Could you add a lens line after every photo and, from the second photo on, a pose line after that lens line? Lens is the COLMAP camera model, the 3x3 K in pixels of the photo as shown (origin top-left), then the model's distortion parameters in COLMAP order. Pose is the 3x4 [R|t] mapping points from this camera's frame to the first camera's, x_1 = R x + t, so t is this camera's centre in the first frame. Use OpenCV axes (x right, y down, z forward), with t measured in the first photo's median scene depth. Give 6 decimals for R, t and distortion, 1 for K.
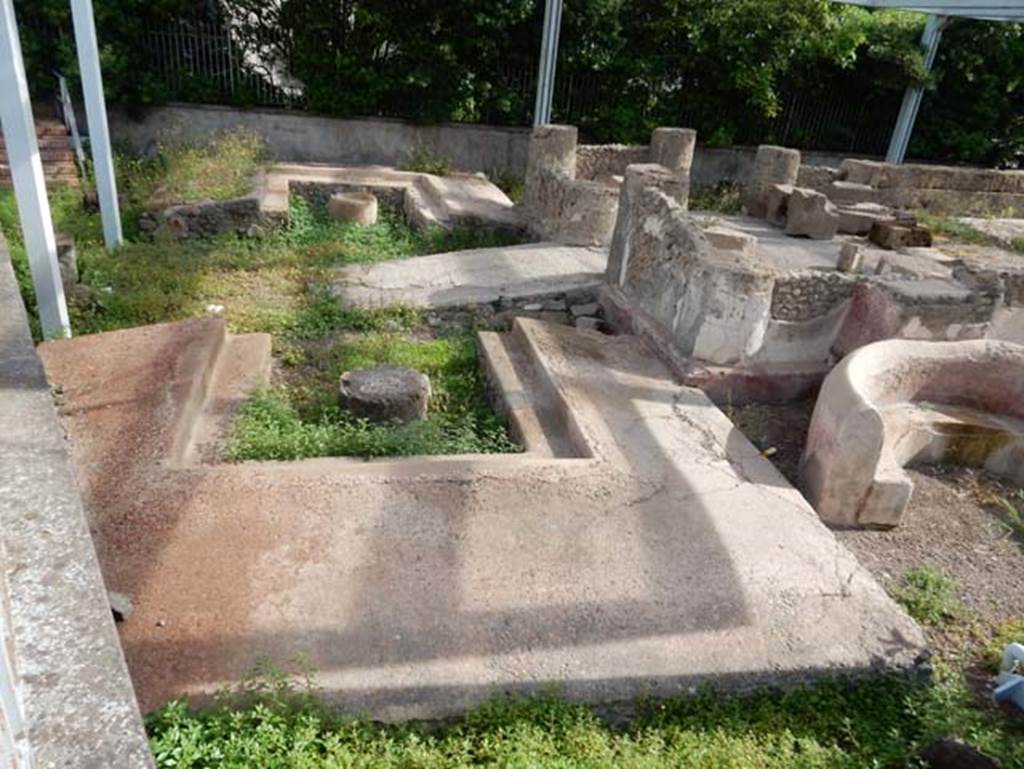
lens RADIAL K [[748.3, 0, 513.2], [0, 748.3, 386.5], [0, 0, 1]] dist [-0.011290, 0.005797]
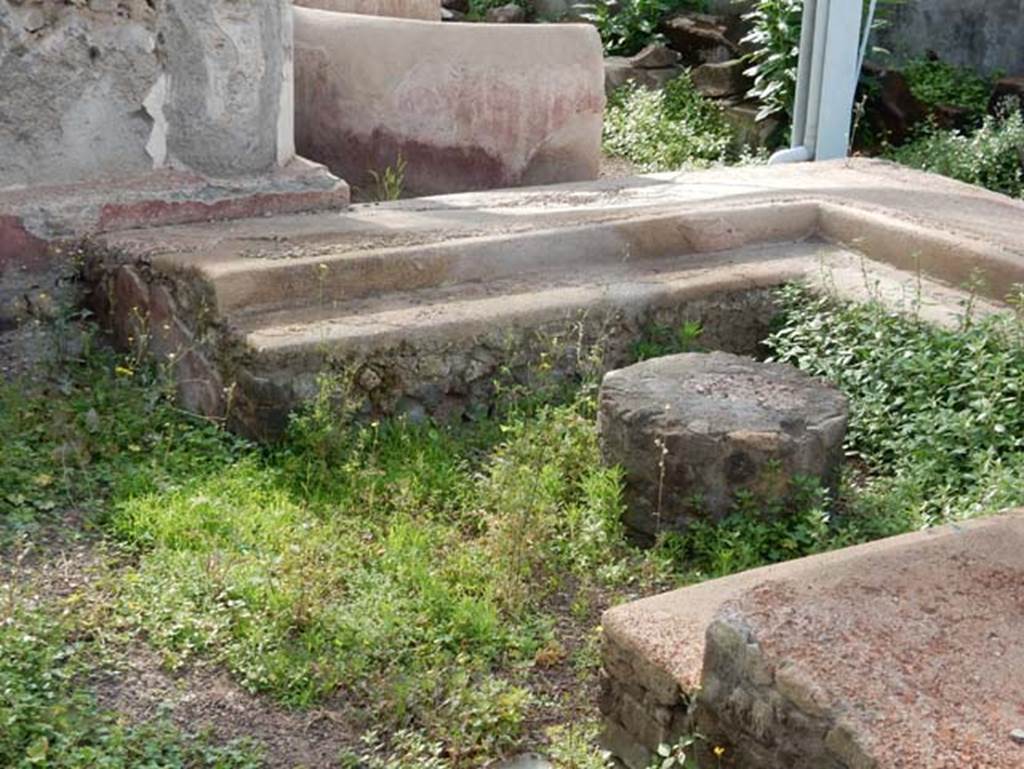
lens RADIAL K [[1743.2, 0, 502.4], [0, 1743.2, 392.5], [0, 0, 1]] dist [-0.016359, 0.000000]
pose [[-0.317896, -0.417736, 0.851140, -0.685880], [0.358898, 0.777889, 0.515830, -0.385259], [-0.877573, 0.469452, -0.097363, 0.925530]]
